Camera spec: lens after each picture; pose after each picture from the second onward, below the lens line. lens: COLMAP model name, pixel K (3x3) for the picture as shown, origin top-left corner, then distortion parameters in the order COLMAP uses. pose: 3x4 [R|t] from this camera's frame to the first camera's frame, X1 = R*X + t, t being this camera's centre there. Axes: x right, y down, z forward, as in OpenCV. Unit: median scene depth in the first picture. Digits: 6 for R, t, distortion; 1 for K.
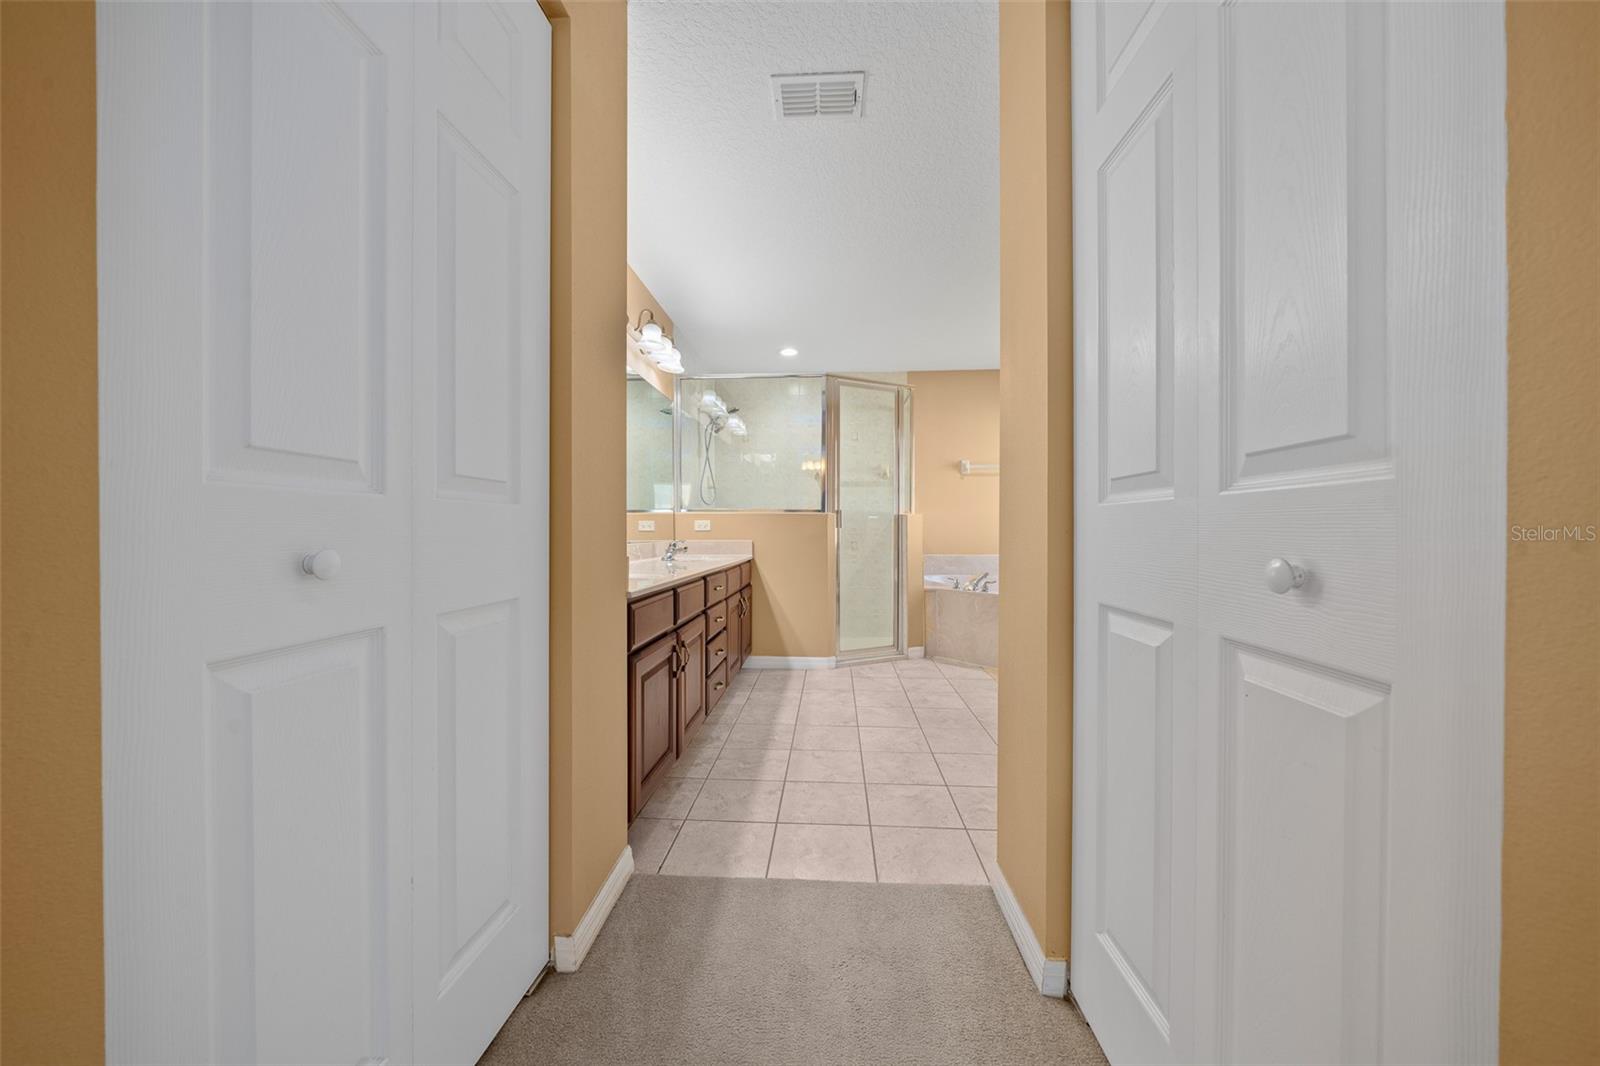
lens RADIAL K [[547.5, 0, 791.8], [0, 547.5, 531.6], [0, 0, 1]] dist [0.000202, -0.000048]
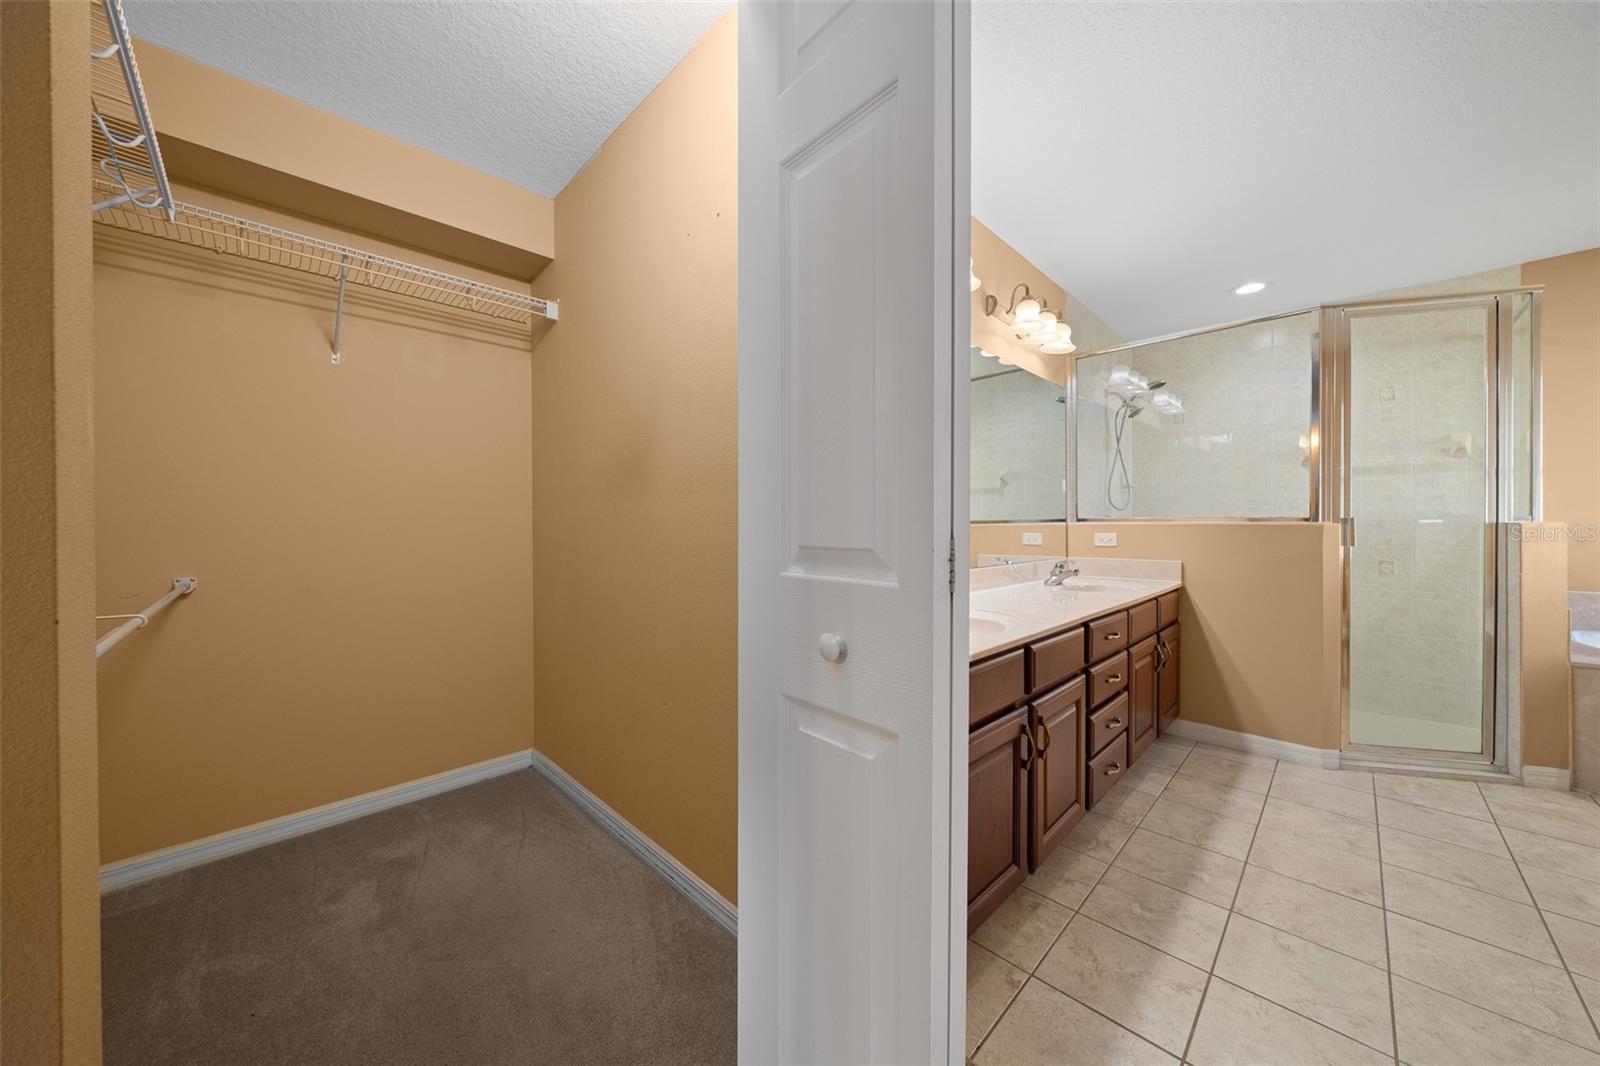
lens RADIAL K [[549.1, 0, 807.4], [0, 549.1, 529.3], [0, 0, 1]] dist [-0.000931, -0.000191]
pose [[0.760895, 0.001074, -0.648874, 0.023298], [0.002517, 0.999986, 0.004607, -0.031180], [0.648870, -0.005139, 0.760882, 0.123639]]
